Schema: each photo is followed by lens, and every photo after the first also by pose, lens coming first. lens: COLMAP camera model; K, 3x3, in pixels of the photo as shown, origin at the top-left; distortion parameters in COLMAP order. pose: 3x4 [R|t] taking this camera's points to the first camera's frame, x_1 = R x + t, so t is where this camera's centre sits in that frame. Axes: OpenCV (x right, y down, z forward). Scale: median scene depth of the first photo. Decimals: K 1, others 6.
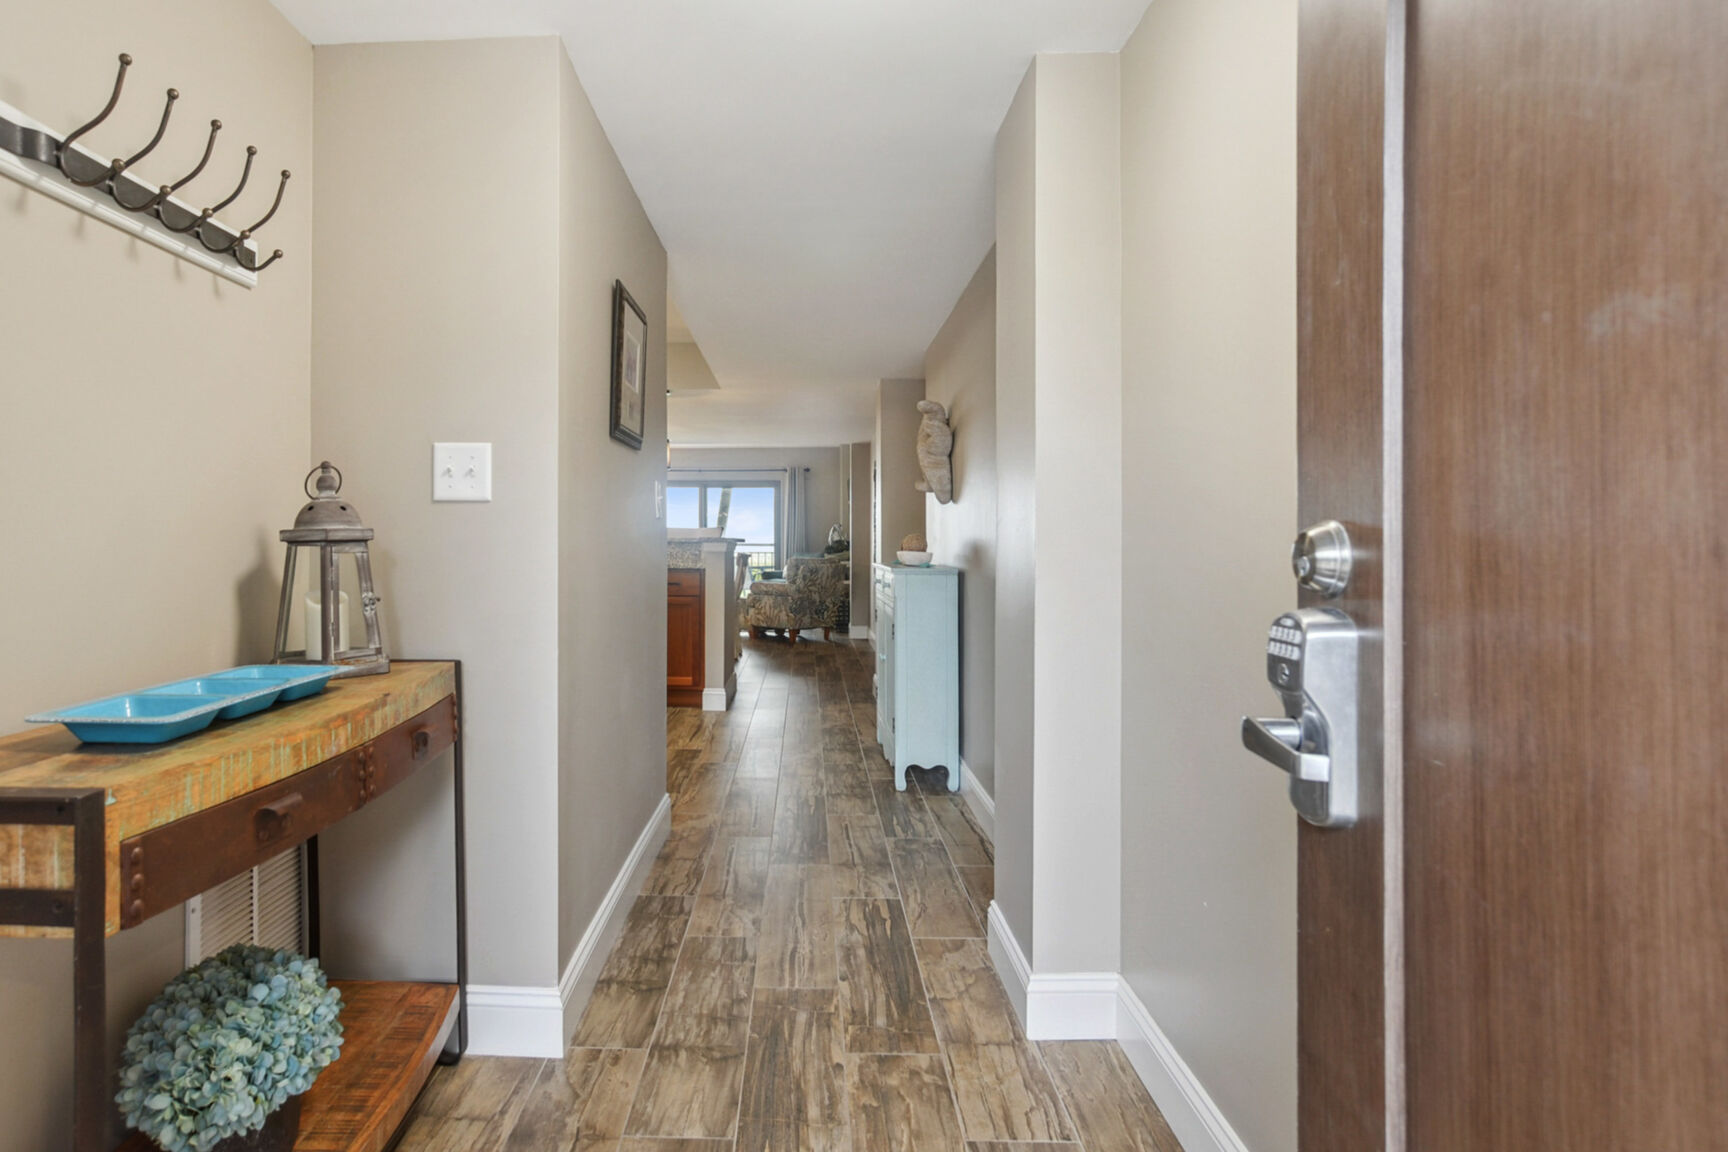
lens RADIAL K [[933.0, 0, 864.1], [0, 933.0, 584.3], [0, 0, 1]] dist [-0.063427, 0.049168]
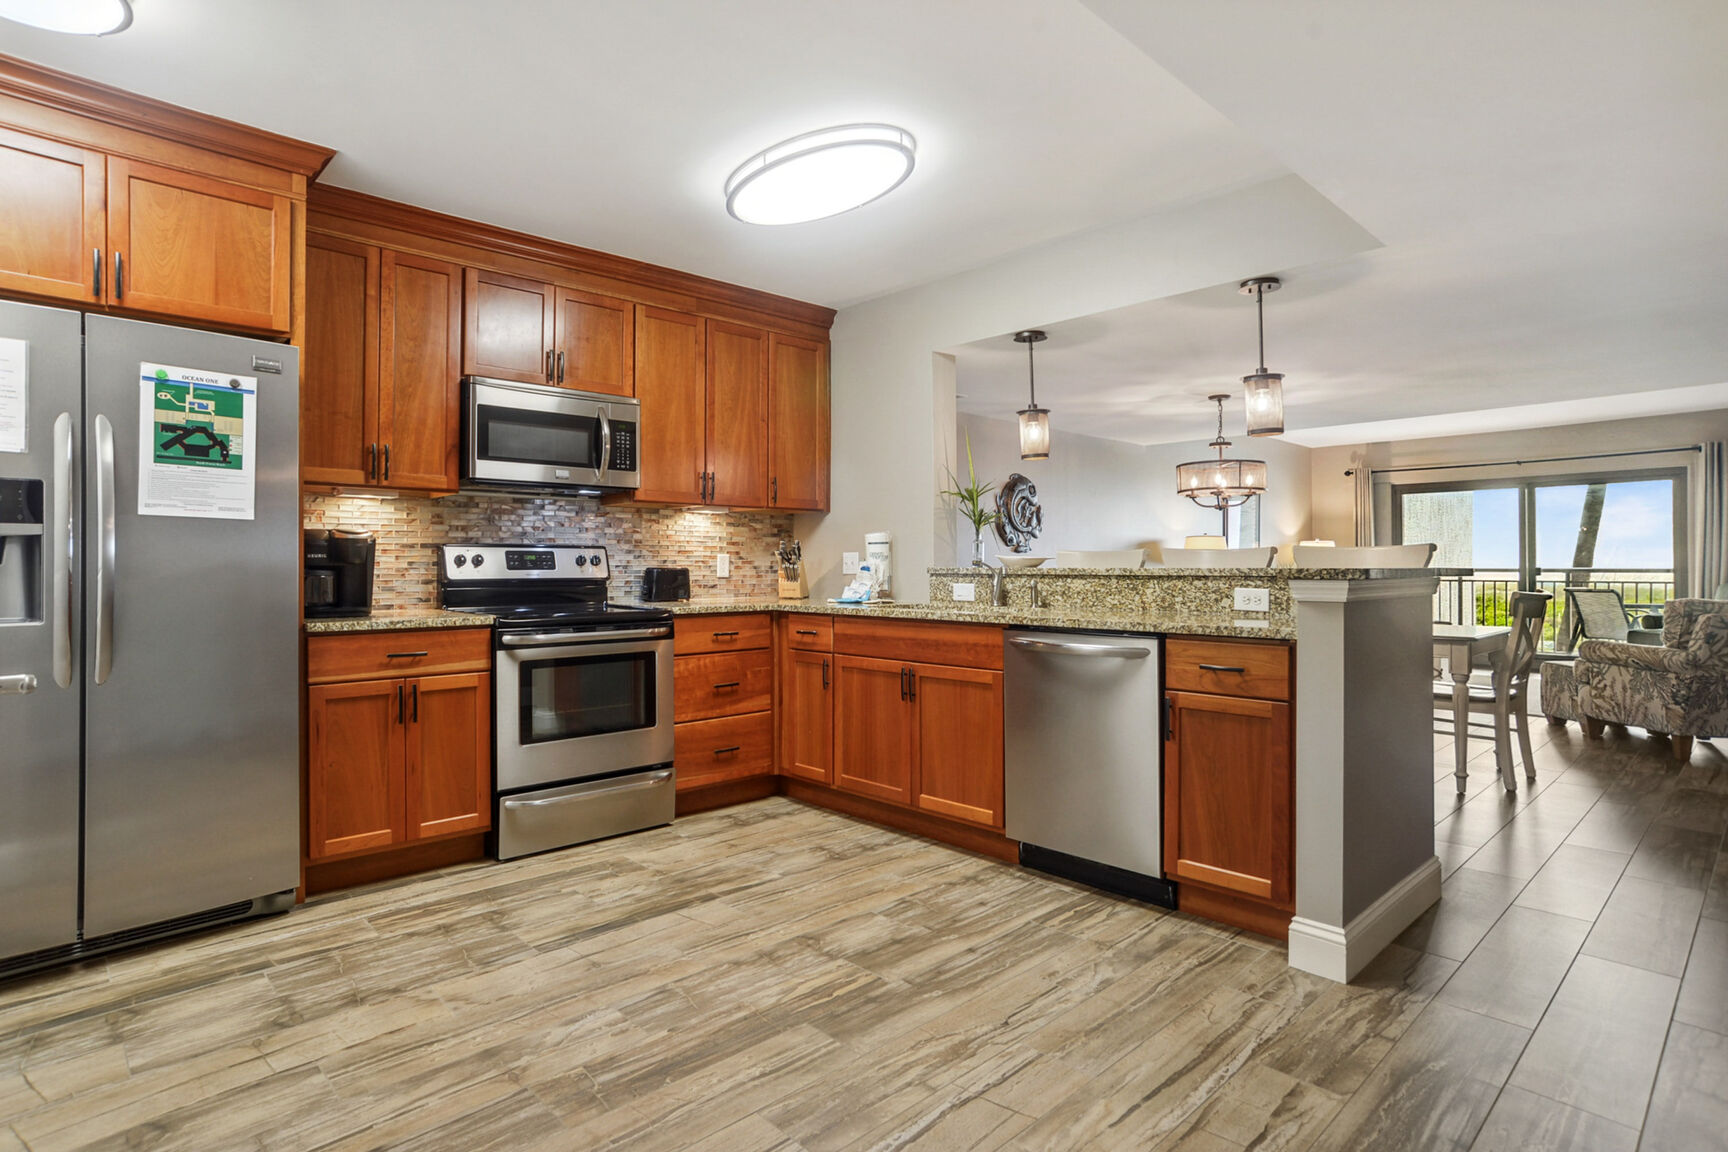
lens RADIAL K [[907.5, 0, 829.5], [0, 907.5, 551.3], [0, 0, 1]] dist [-0.059074, 0.042663]
pose [[0.631736, -0.014841, -0.775042, 0.011666], [-0.031507, 0.998499, -0.044801, -0.016813], [0.774543, 0.052722, 0.630320, 0.285571]]
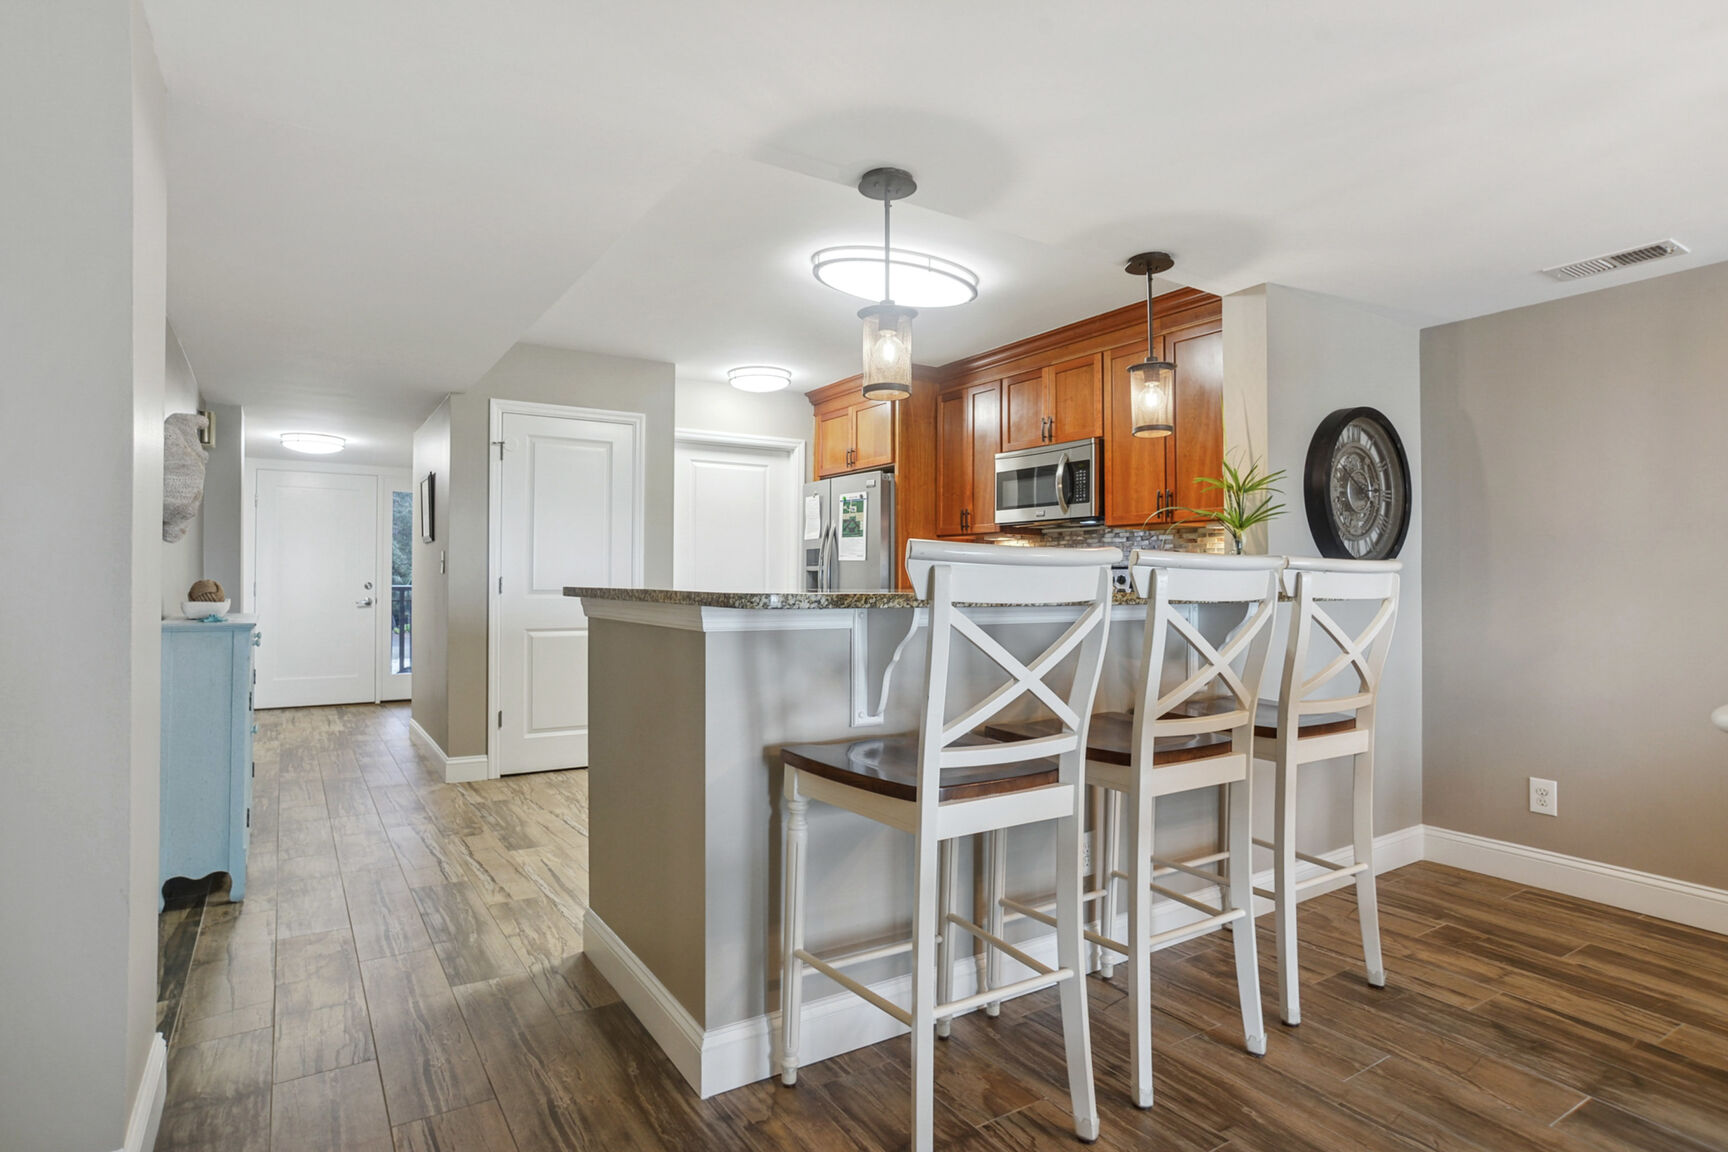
lens RADIAL K [[902.4, 0, 843.4], [0, 902.4, 572.3], [0, 0, 1]] dist [-0.058847, 0.059269]
pose [[-0.877426, -0.013789, -0.479515, -0.026755], [-0.029864, 0.999218, 0.025911, -0.041176], [0.478782, 0.037055, -0.877151, 0.842853]]
